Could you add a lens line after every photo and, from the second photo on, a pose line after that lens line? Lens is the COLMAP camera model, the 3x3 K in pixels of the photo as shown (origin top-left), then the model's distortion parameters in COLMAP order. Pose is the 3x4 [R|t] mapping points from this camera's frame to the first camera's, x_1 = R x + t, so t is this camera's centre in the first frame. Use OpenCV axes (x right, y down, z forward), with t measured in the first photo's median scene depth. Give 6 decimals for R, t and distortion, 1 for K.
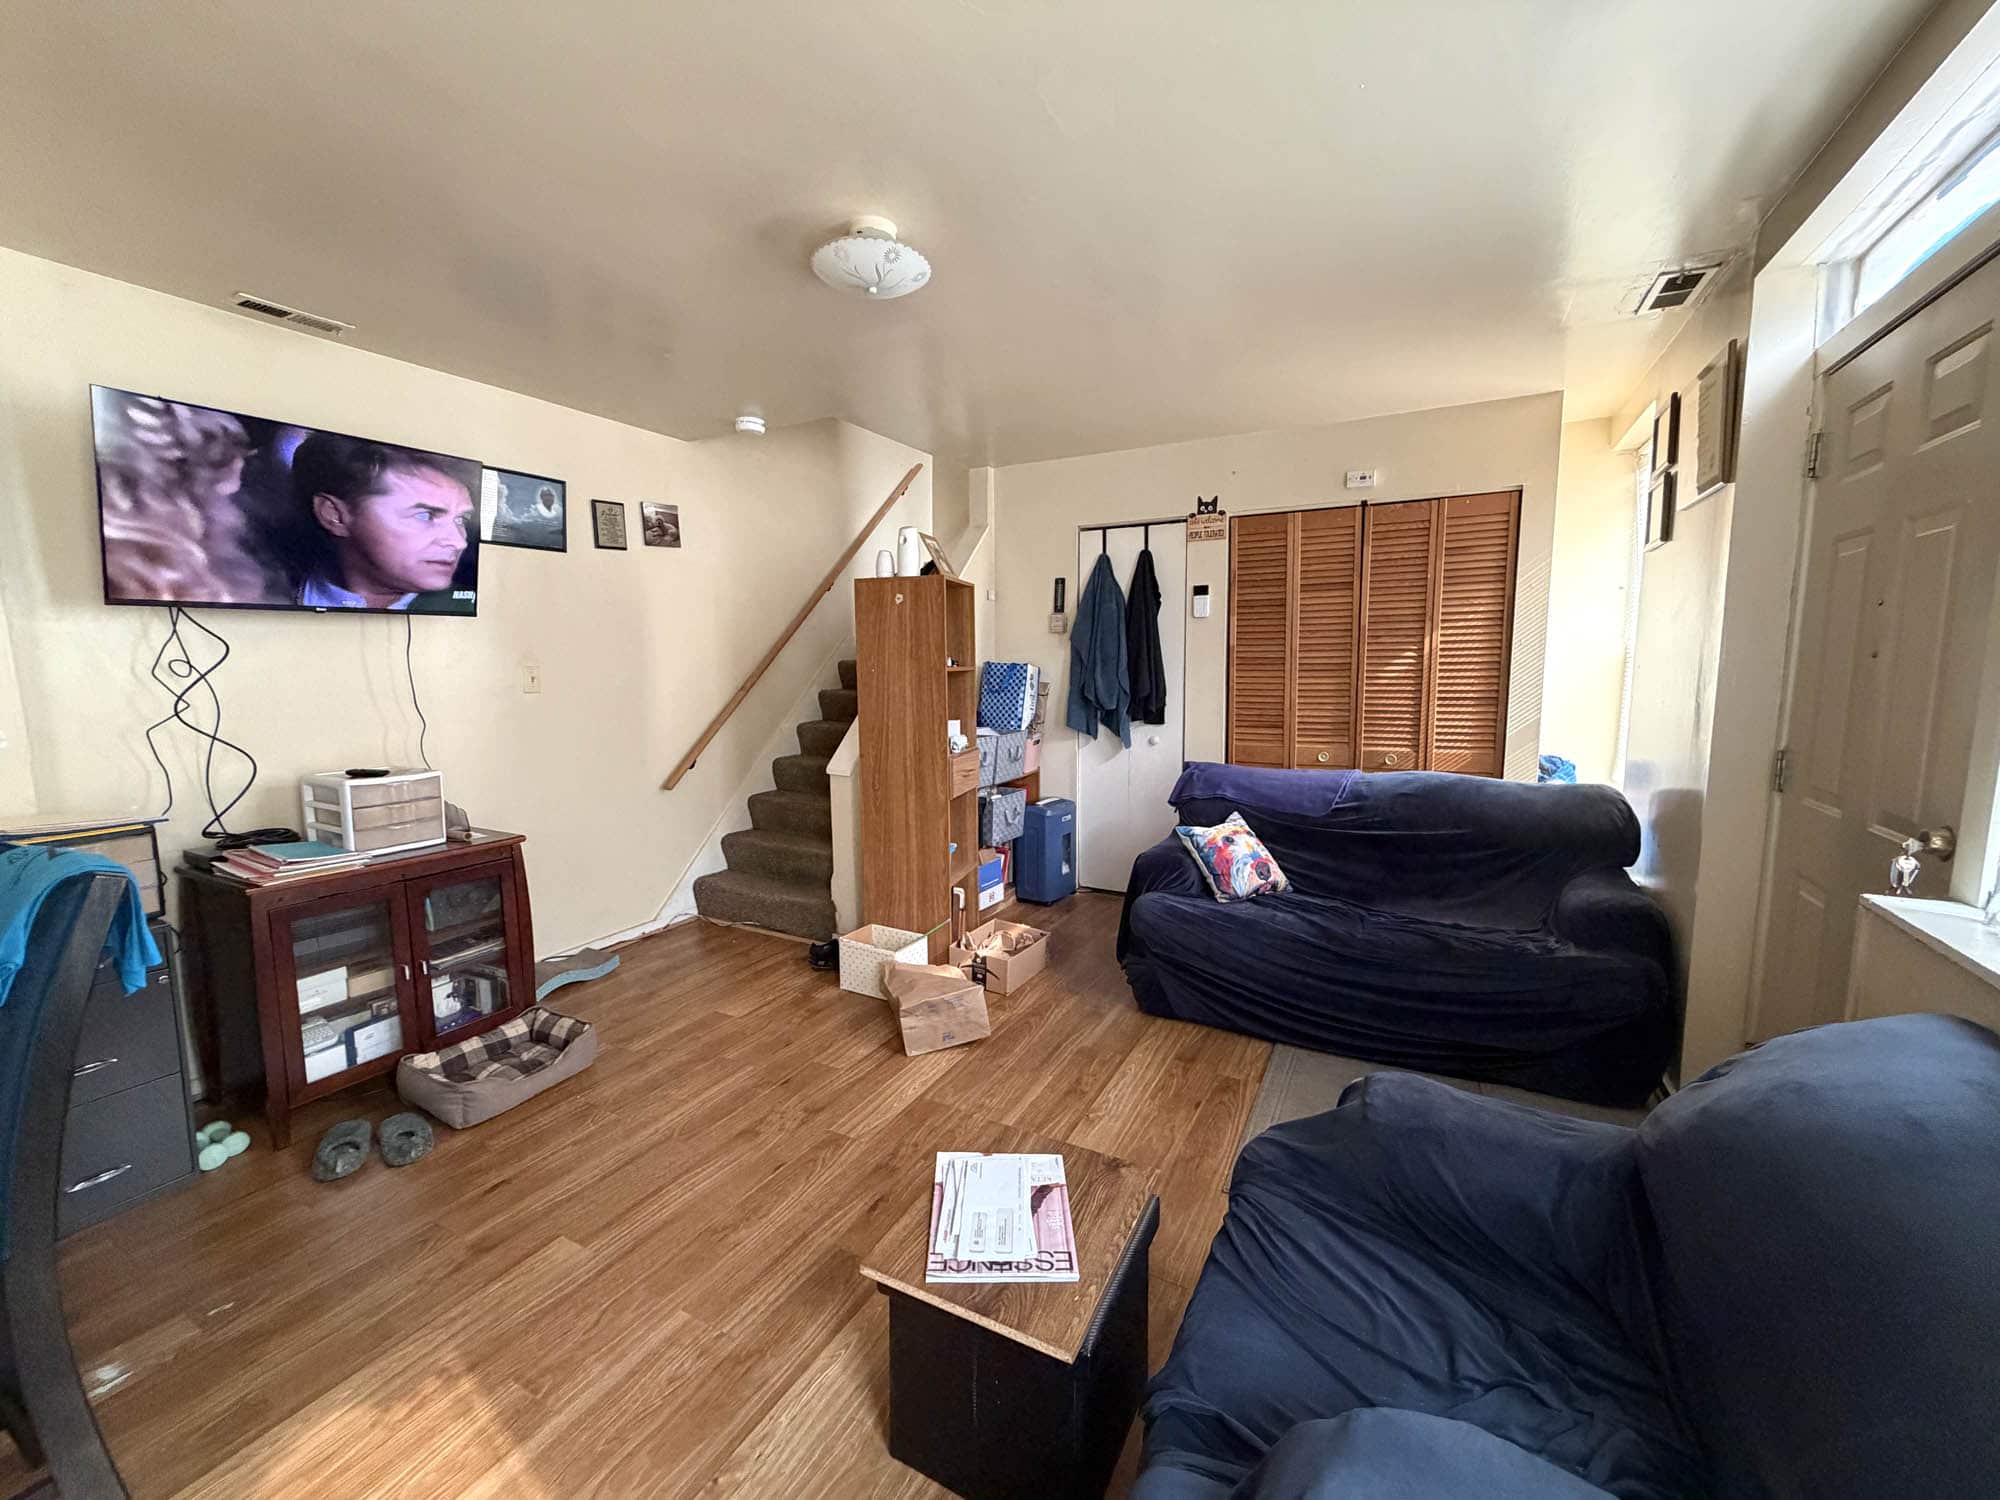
lens RADIAL K [[798.1, 0, 991.6], [0, 798.1, 752.4], [0, 0, 1]] dist [-0.002424, 0.000813]
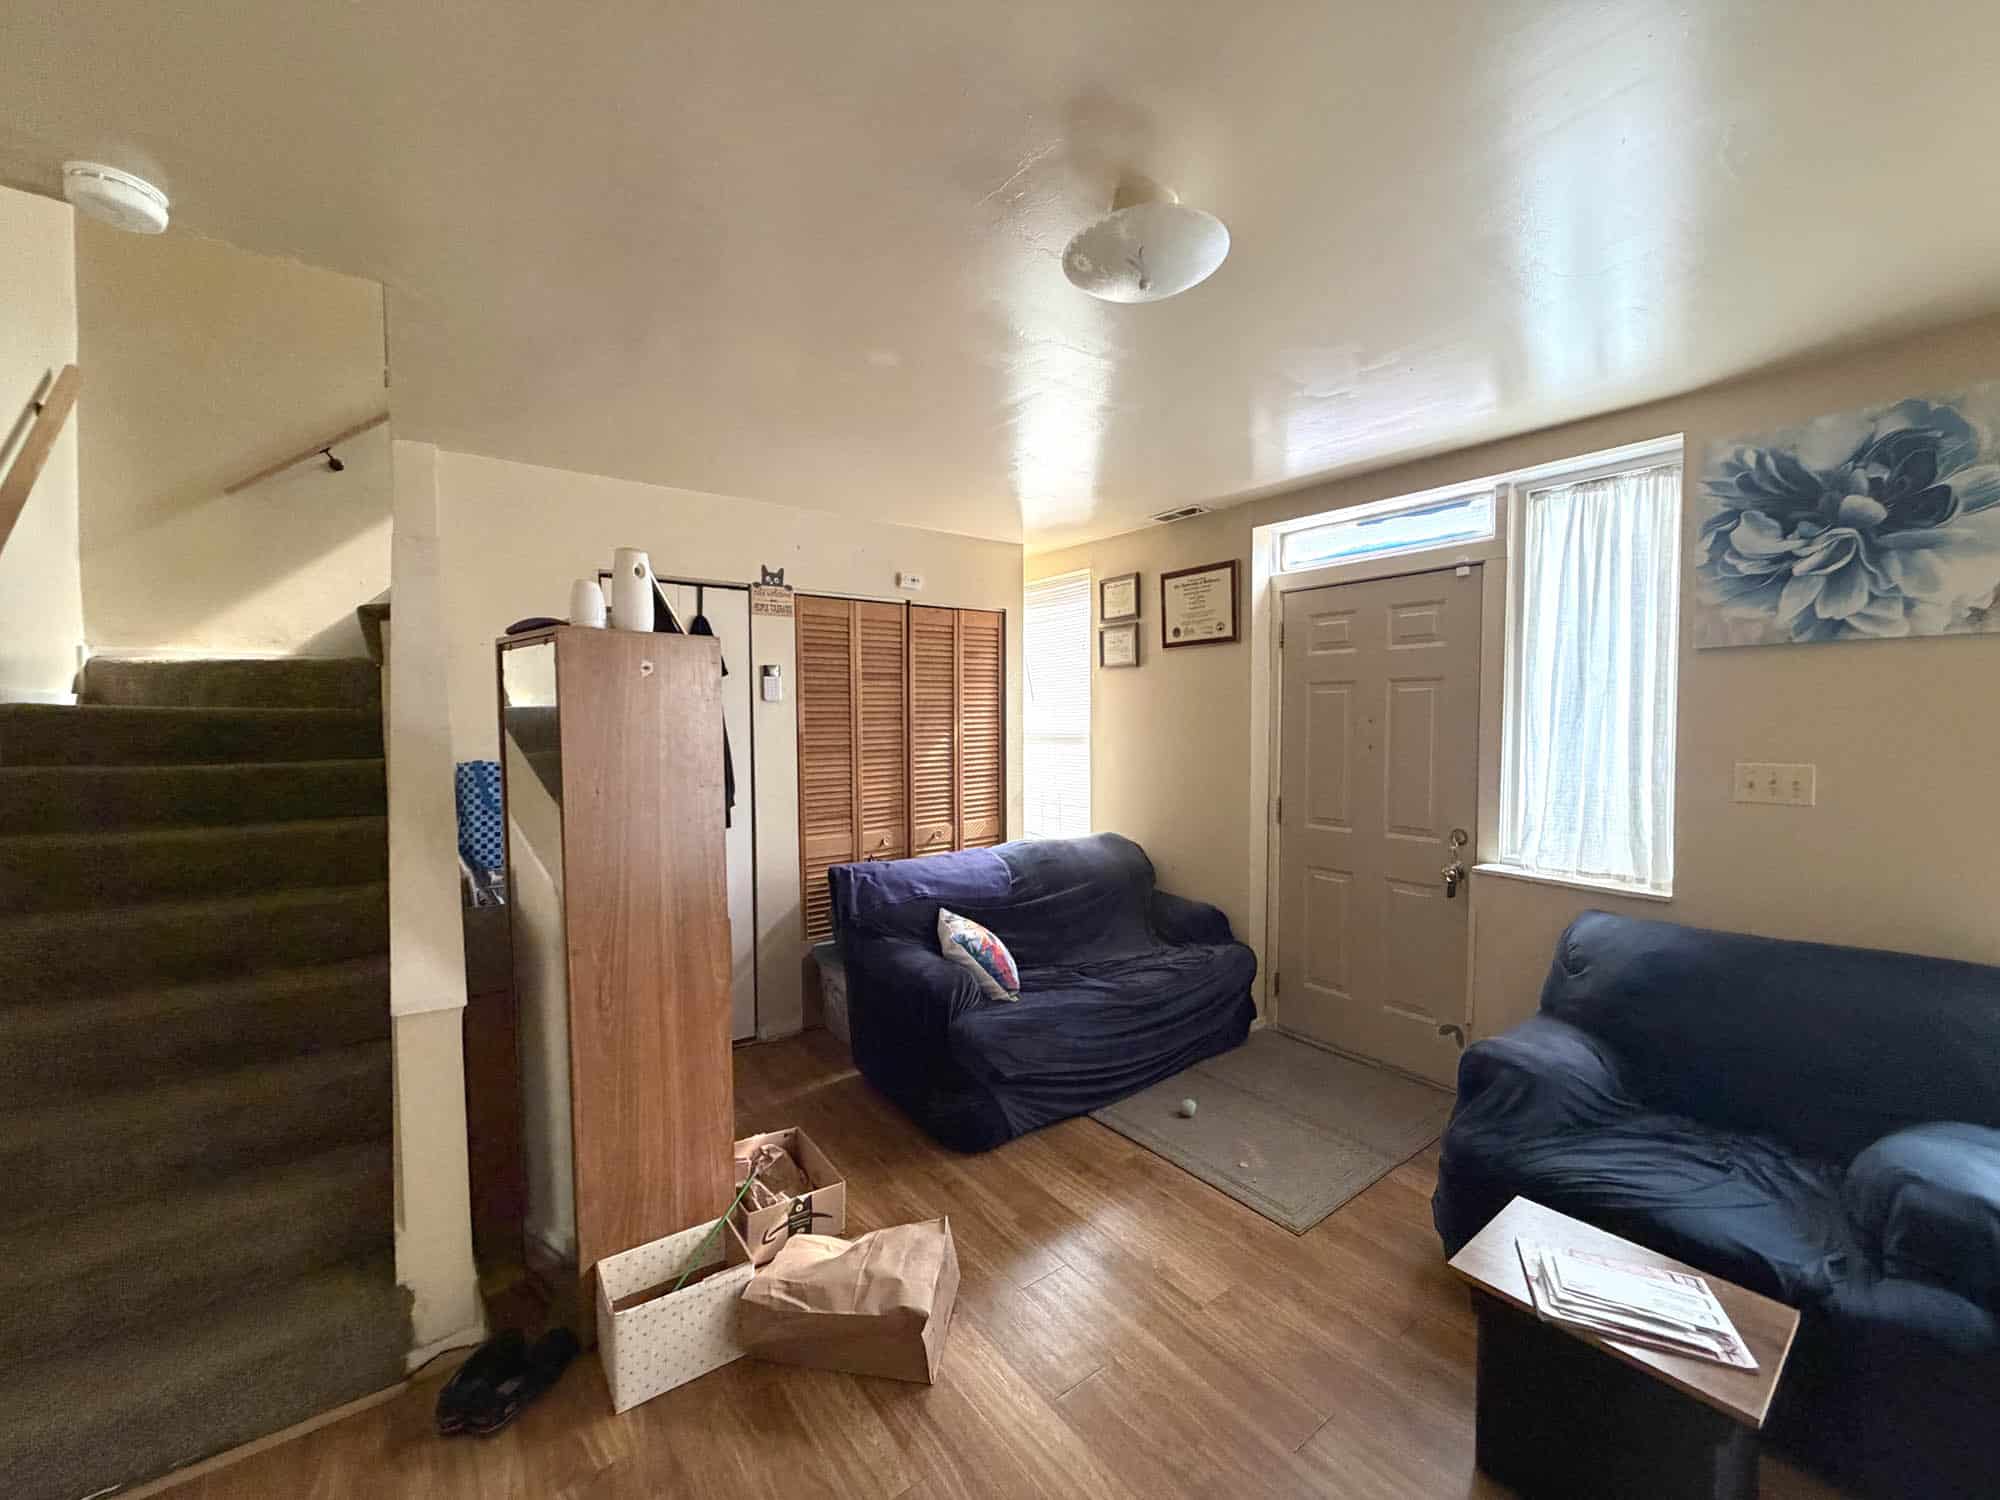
lens RADIAL K [[798.1, 0, 982.9], [0, 798.1, 754.4], [0, 0, 1]] dist [-0.002424, 0.000813]
pose [[0.417165, -0.034156, 0.908189, -0.482612], [0.108432, 0.994026, -0.012423, -0.082694], [-0.902339, 0.103659, 0.418376, 0.473905]]
